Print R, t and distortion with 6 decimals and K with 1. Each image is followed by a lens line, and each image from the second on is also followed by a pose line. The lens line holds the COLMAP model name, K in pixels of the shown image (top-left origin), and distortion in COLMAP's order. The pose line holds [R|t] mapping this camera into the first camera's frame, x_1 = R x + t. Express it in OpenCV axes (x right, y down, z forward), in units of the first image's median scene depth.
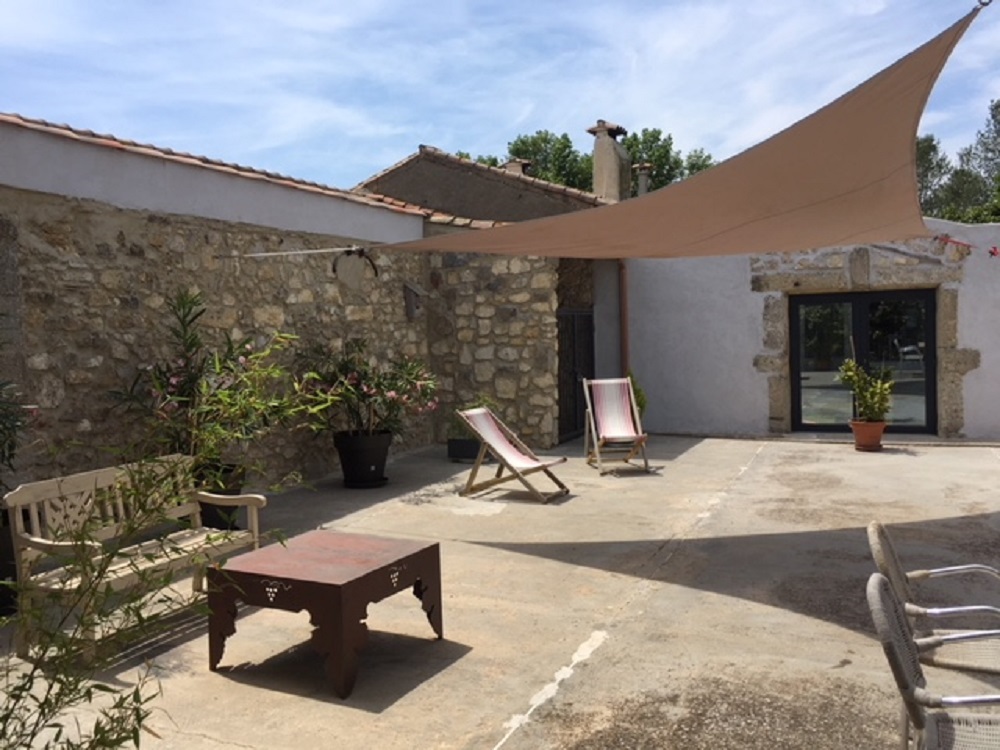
lens RADIAL K [[849.2, 0, 502.0], [0, 849.2, 382.7], [0, 0, 1]] dist [0.036394, -0.071574]
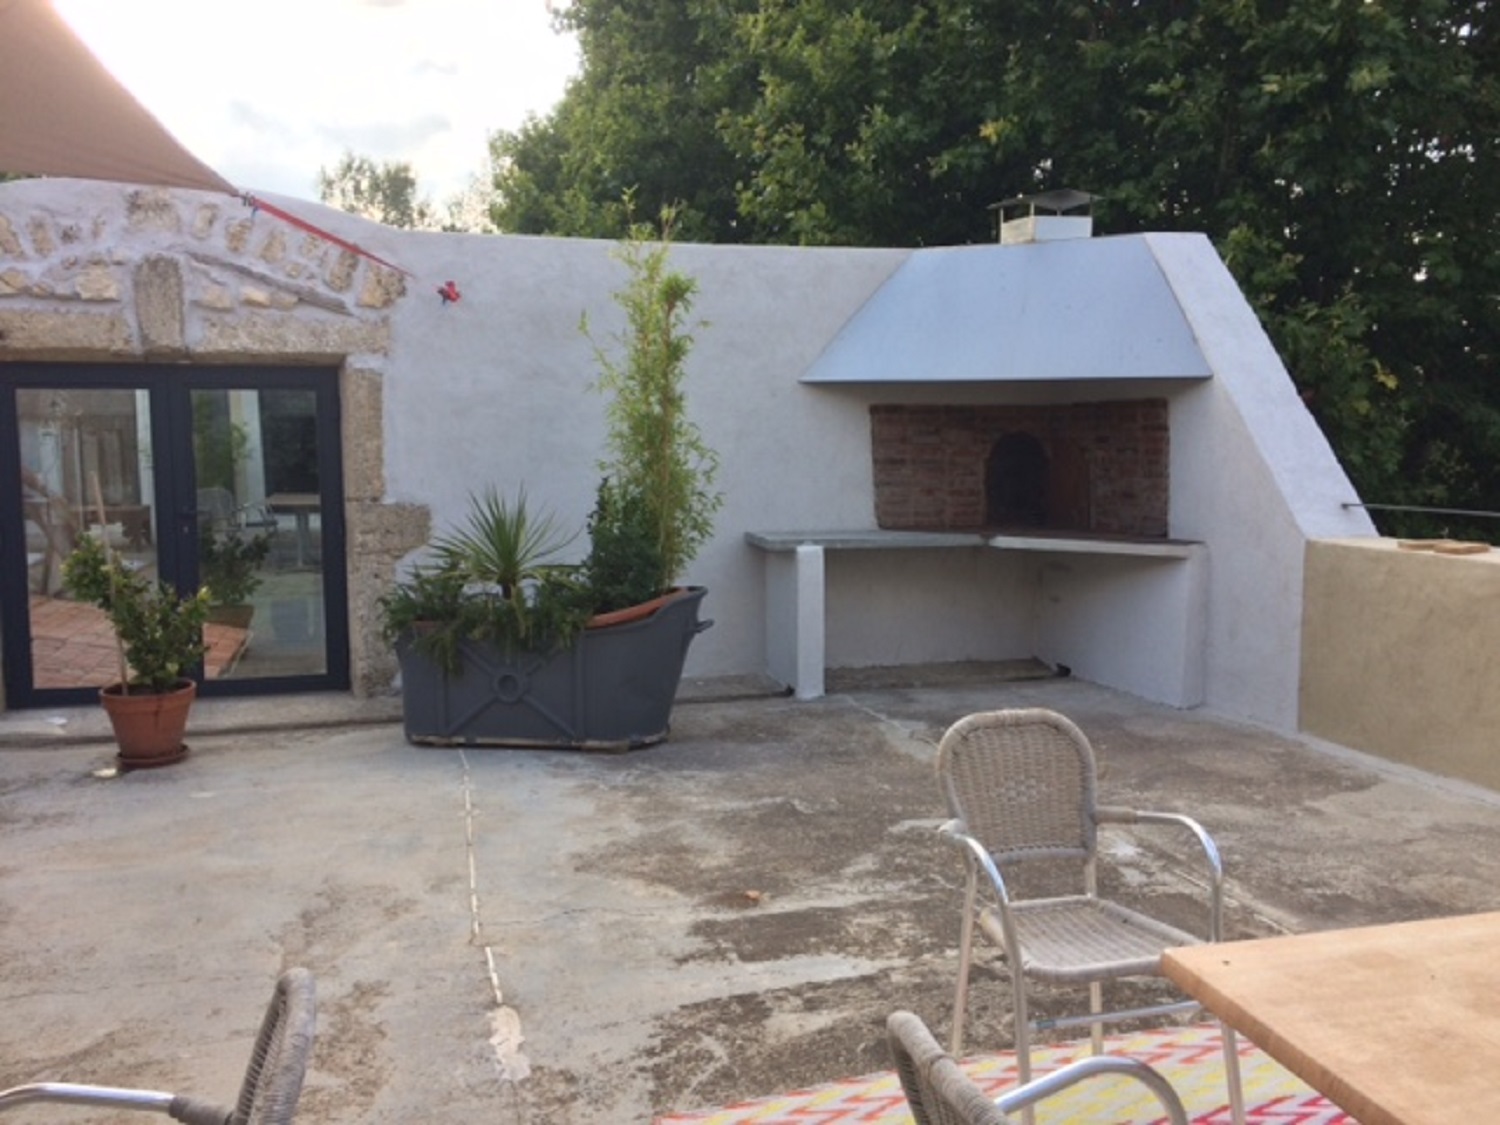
lens RADIAL K [[1281.9, 0, 755.0], [0, 1281.9, 565.4], [0, 0, 1]] dist [0.057276, -0.074096]
pose [[0.752947, -0.036099, 0.657090, 0.225314], [0.016017, 0.999204, 0.036541, -0.027535], [-0.657886, -0.016989, 0.752926, 0.345261]]
